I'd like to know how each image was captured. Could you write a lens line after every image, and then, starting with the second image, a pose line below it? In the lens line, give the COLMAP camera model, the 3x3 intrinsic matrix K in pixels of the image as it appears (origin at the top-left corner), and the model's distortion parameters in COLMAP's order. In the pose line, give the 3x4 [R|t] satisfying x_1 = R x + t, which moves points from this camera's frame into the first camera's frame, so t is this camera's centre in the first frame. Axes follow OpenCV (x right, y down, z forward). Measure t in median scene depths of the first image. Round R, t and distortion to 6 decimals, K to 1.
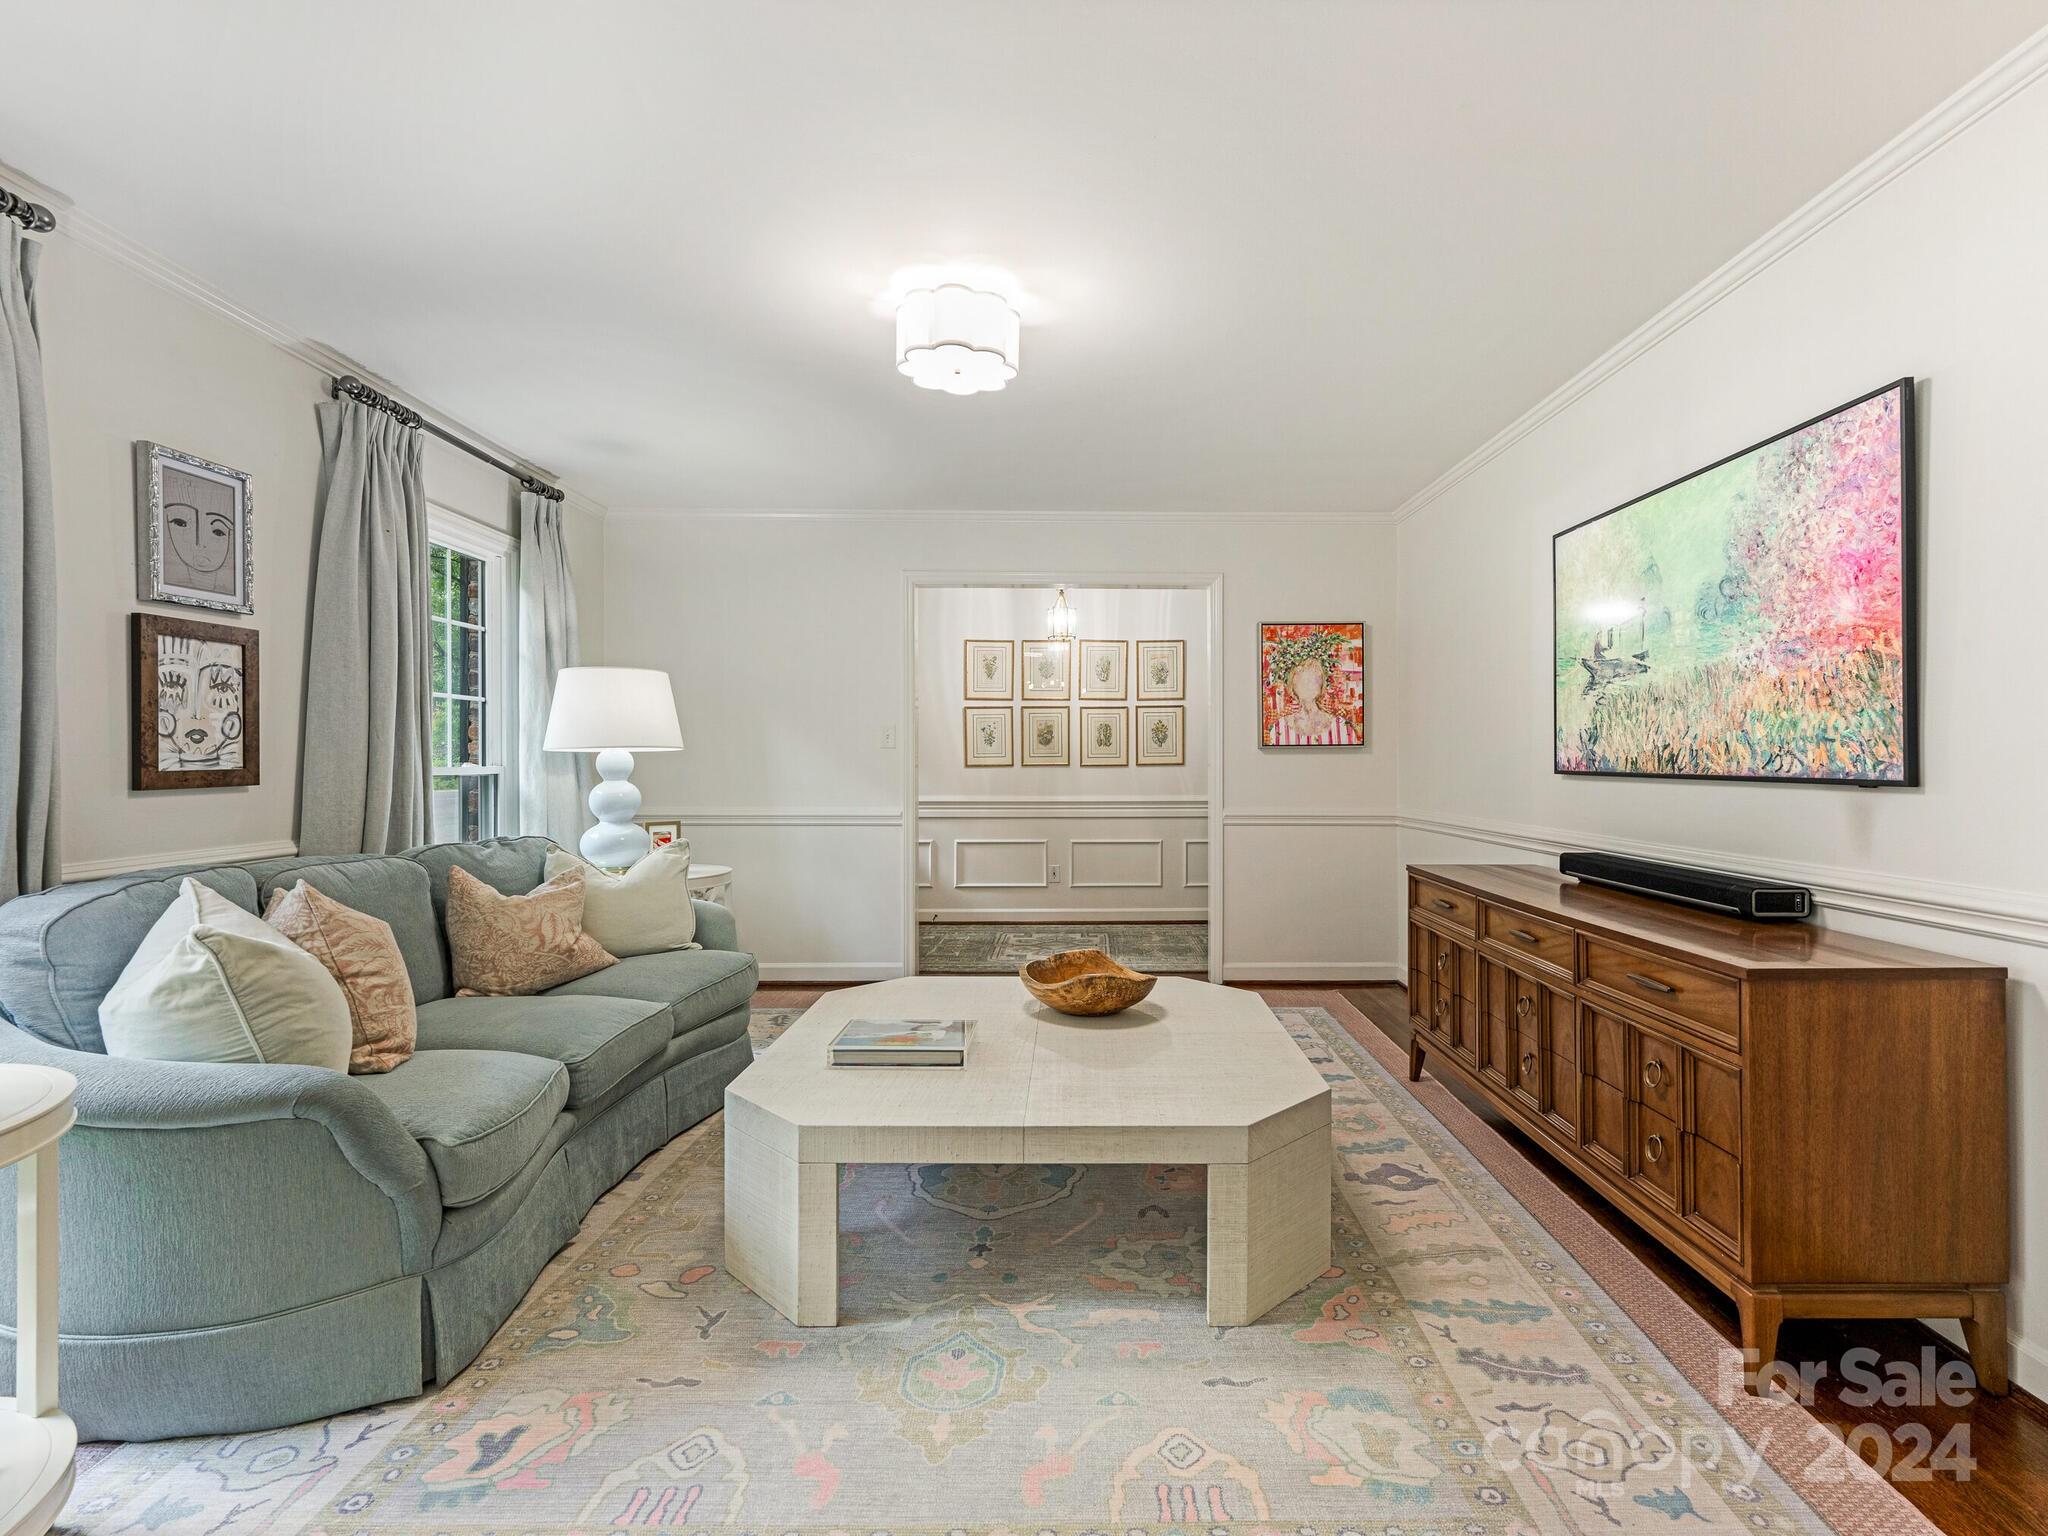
lens RADIAL K [[999.2, 0, 1024.0], [0, 999.2, 768.0], [0, 0, 1]] dist [0.003576, 0.000493]
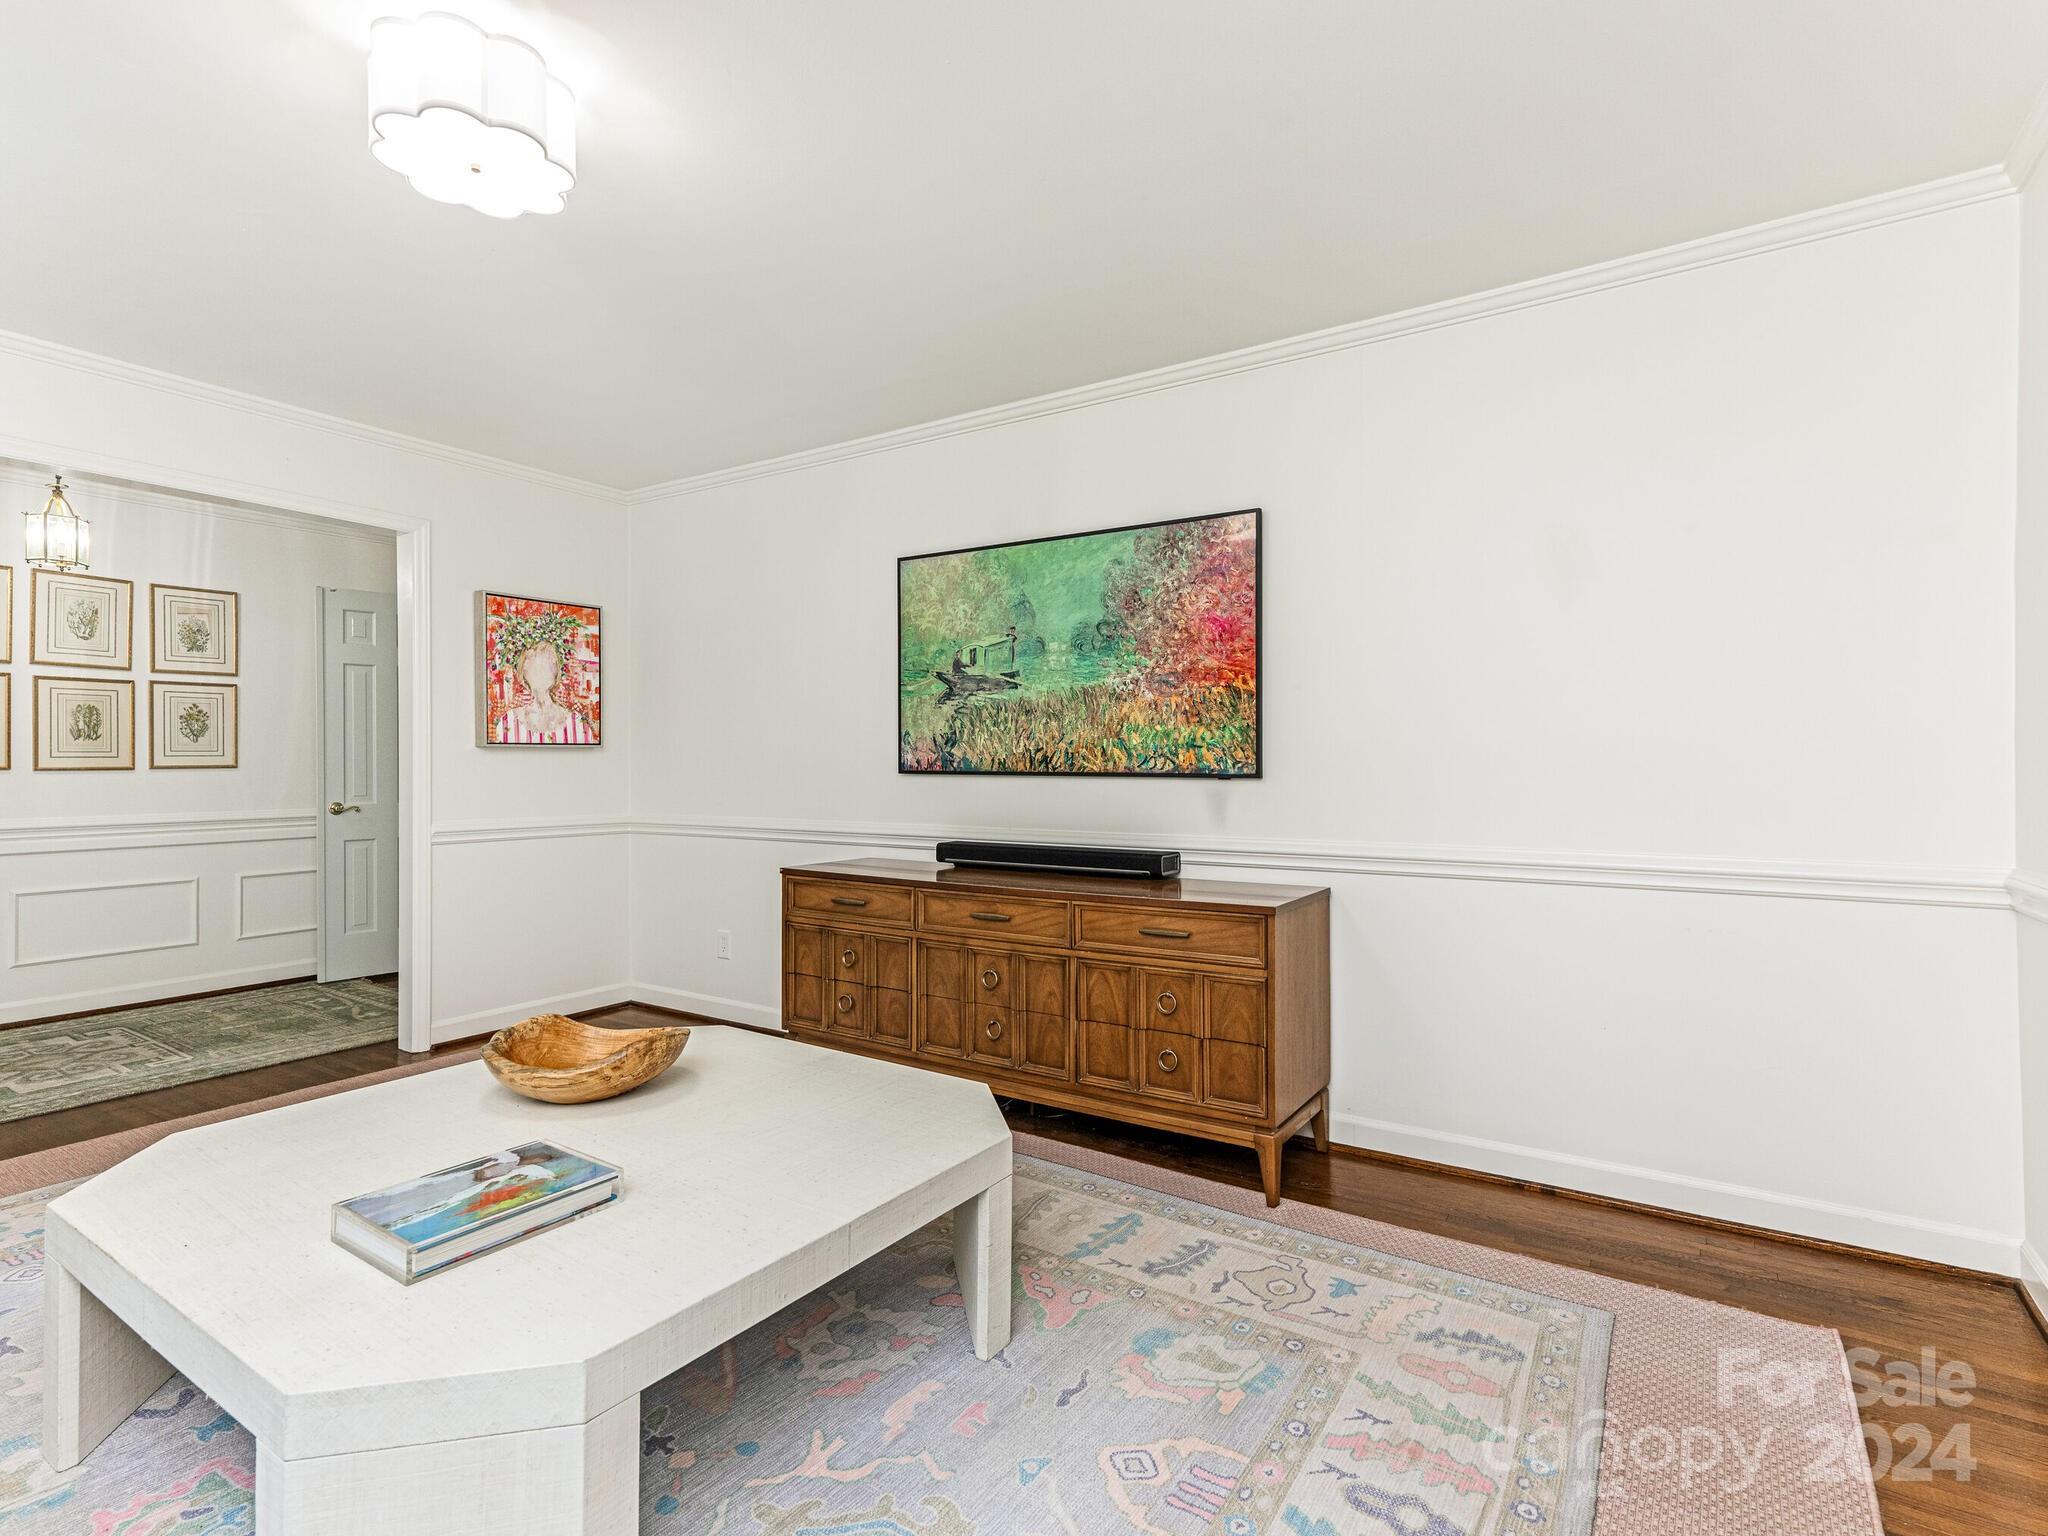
lens RADIAL K [[1048.4, 0, 1024.0], [0, 1048.4, 768.0], [0, 0, 1]] dist [0.016750, 0.000231]
pose [[0.534307, -0.003642, 0.845283, -0.505735], [0.006429, 0.999979, 0.000245, 0.000559], [-0.845266, 0.005303, 0.534319, 0.352072]]
